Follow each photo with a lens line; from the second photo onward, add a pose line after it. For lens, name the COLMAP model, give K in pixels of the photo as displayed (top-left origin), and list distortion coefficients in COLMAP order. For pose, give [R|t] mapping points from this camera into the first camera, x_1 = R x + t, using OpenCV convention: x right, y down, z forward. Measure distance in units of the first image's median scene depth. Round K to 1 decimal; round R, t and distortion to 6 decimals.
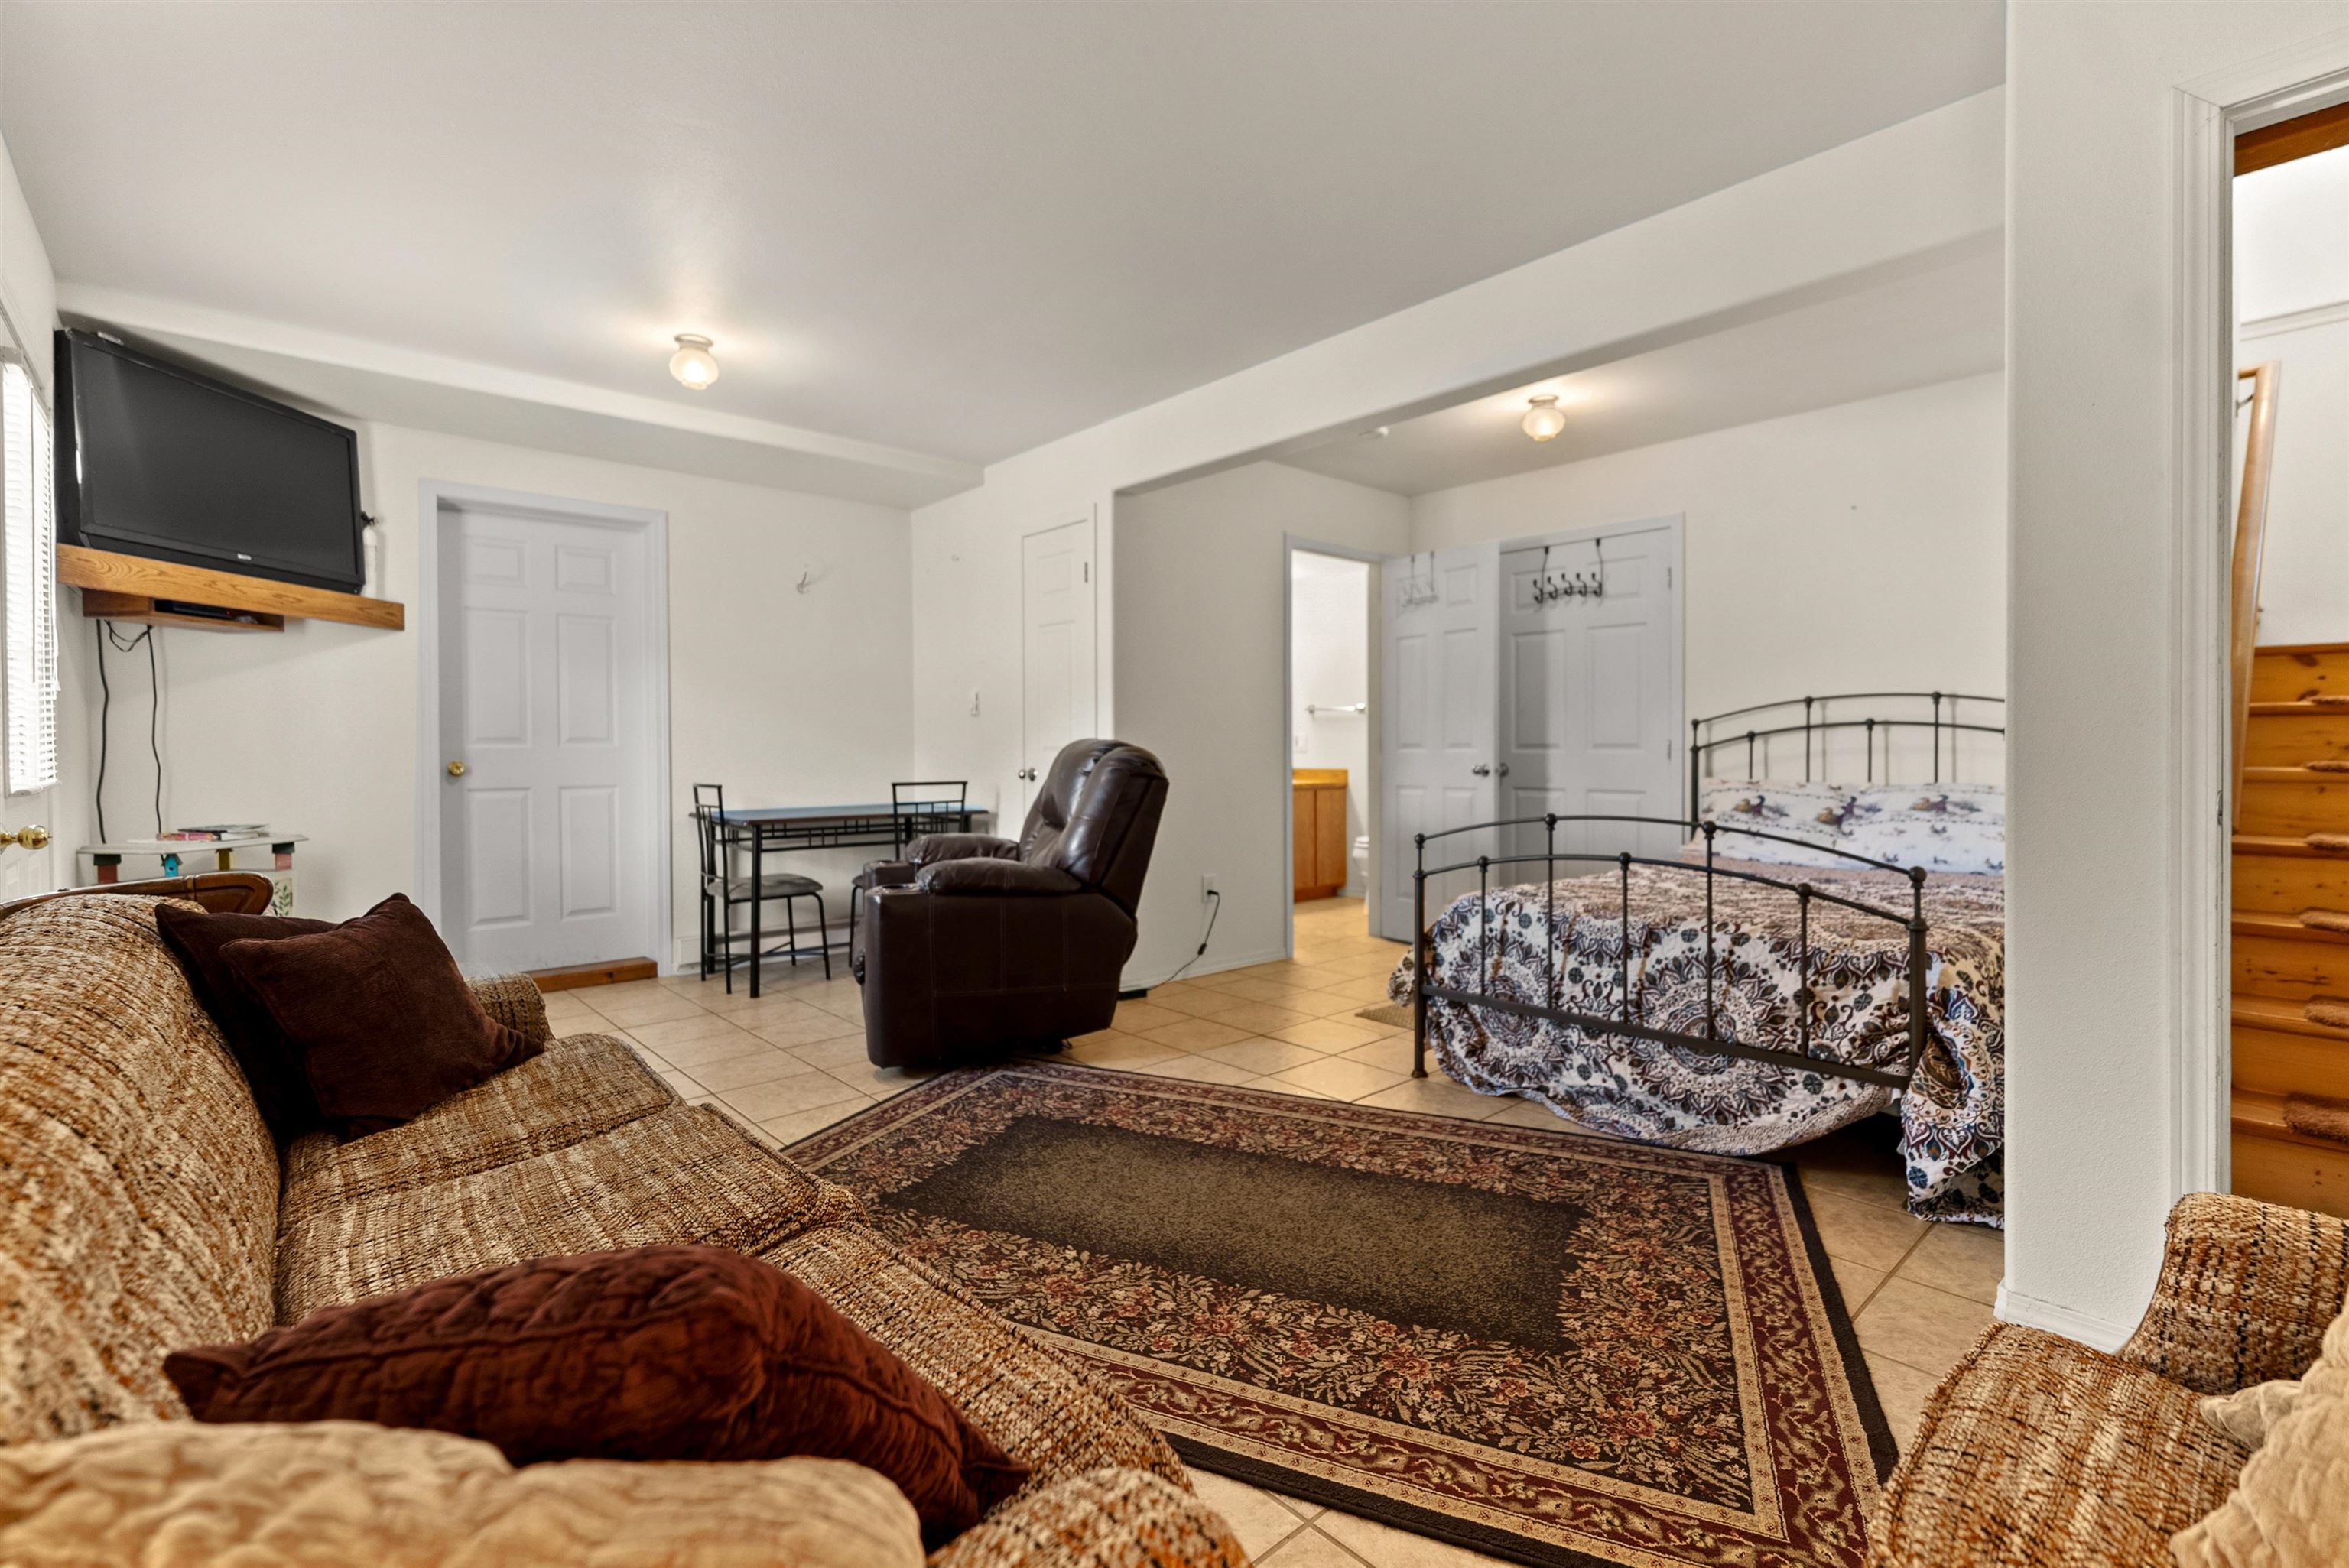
lens RADIAL K [[1049.4, 0, 1178.1], [0, 1049.4, 750.6], [0, 0, 1]] dist [-0.000419, -0.000144]
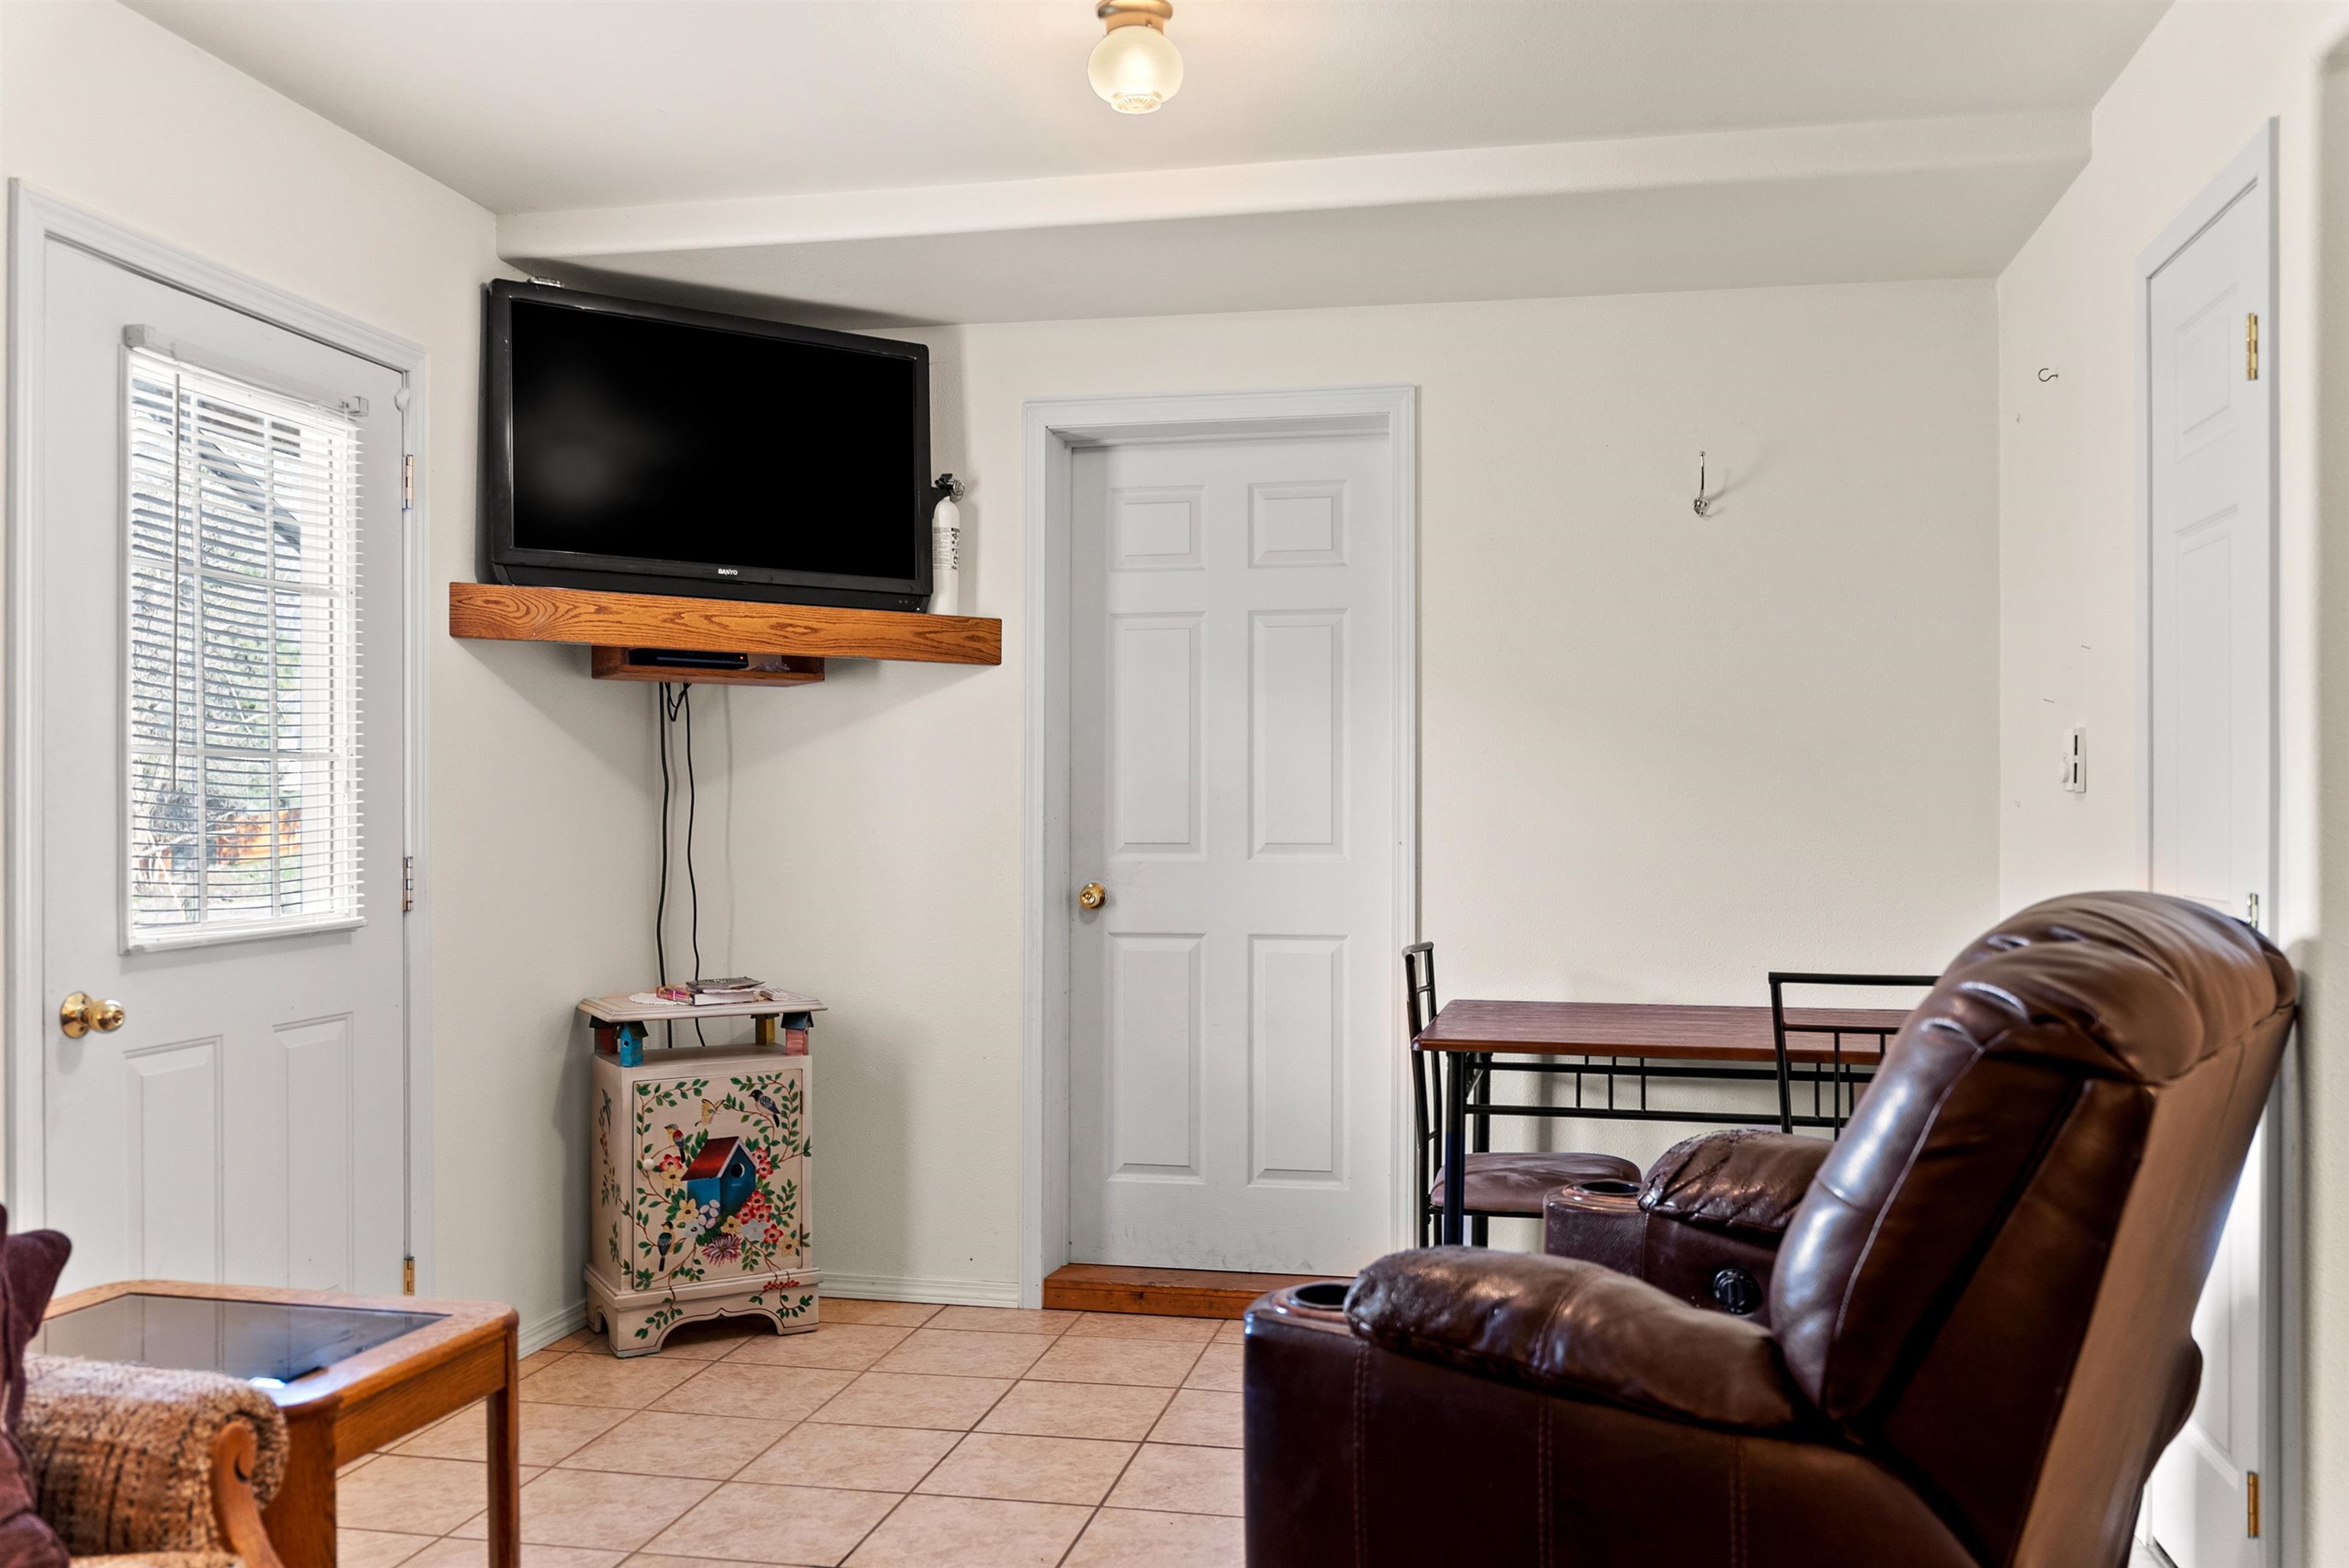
lens RADIAL K [[1893.5, 0, 1176.9], [0, 1893.5, 810.9], [0, 0, 1]] dist [0.007872, 0.001636]
pose [[0.596205, 0.001816, -0.802830, 0.184778], [-0.005592, 0.999983, -0.001891, -0.029828], [0.802813, 0.005617, 0.596204, 0.439975]]
